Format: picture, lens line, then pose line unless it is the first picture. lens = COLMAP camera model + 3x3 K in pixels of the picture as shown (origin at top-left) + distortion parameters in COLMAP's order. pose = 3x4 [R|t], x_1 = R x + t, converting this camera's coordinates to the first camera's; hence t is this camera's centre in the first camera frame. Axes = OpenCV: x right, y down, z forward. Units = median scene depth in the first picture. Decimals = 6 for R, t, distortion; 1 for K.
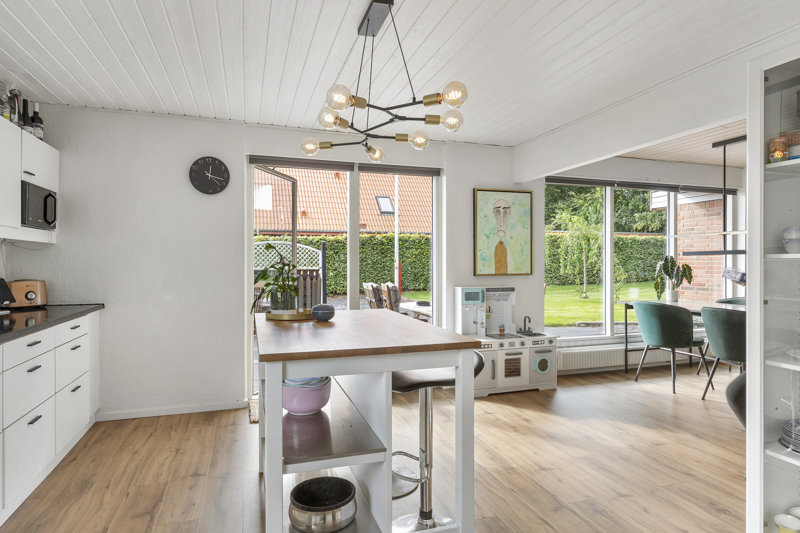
lens RADIAL K [[455.1, 0, 400.0], [0, 455.1, 266.5], [0, 0, 1]] dist [-0.000163, -0.000397]
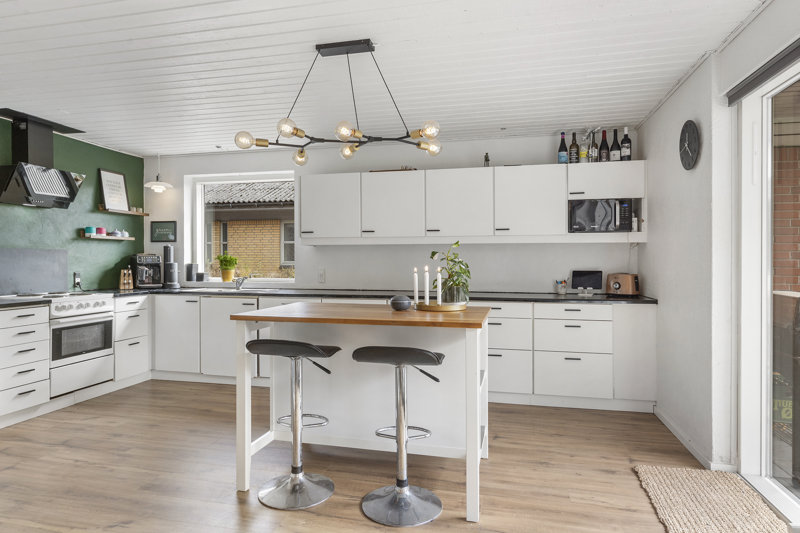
lens RADIAL K [[475.9, 0, 400.0], [0, 475.9, 266.5], [0, 0, 1]] dist [0.000419, -0.000933]
pose [[-0.524656, 0.010020, -0.851255, 0.593604], [-0.006696, 0.999851, 0.015896, -0.005831], [0.851288, 0.014040, -0.524511, 1.144847]]
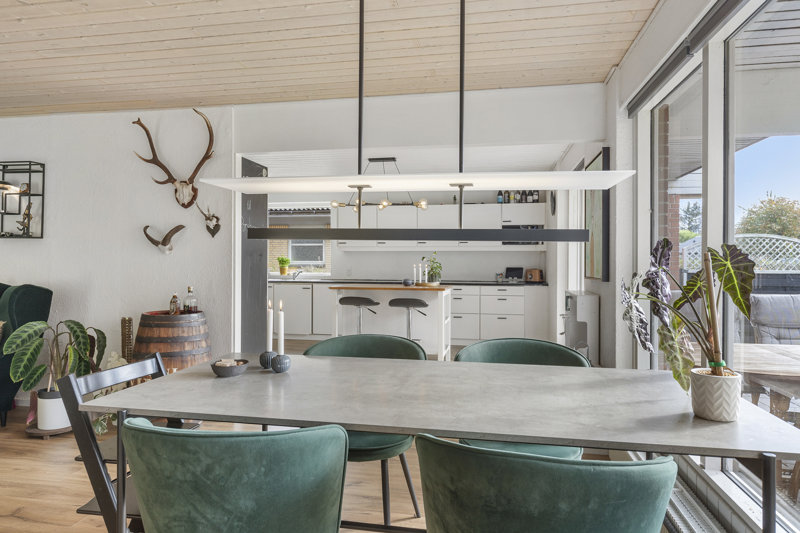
lens RADIAL K [[515.3, 0, 399.6], [0, 515.3, 260.4], [0, 0, 1]] dist [0.001548, -0.000597]
pose [[-0.493891, 0.000145, -0.869524, 1.504602], [-0.009614, 0.999938, 0.005628, -0.017096], [0.869470, 0.011139, -0.493859, 1.596612]]
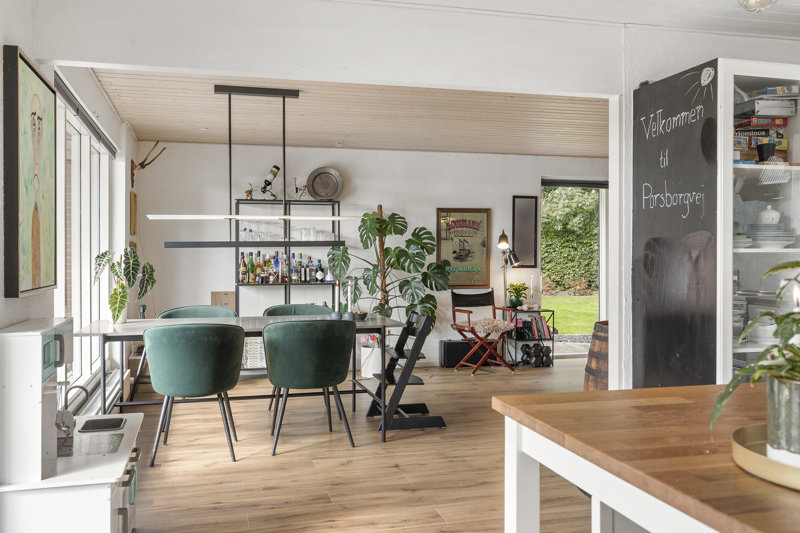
lens RADIAL K [[699.3, 0, 384.1], [0, 699.3, 263.7], [0, 0, 1]] dist [-0.007322, -0.003026]
pose [[0.074823, -0.006819, 0.997174, -0.484528], [0.009719, 0.999934, 0.006109, -0.007222], [-0.997149, 0.009234, 0.074884, 0.933919]]
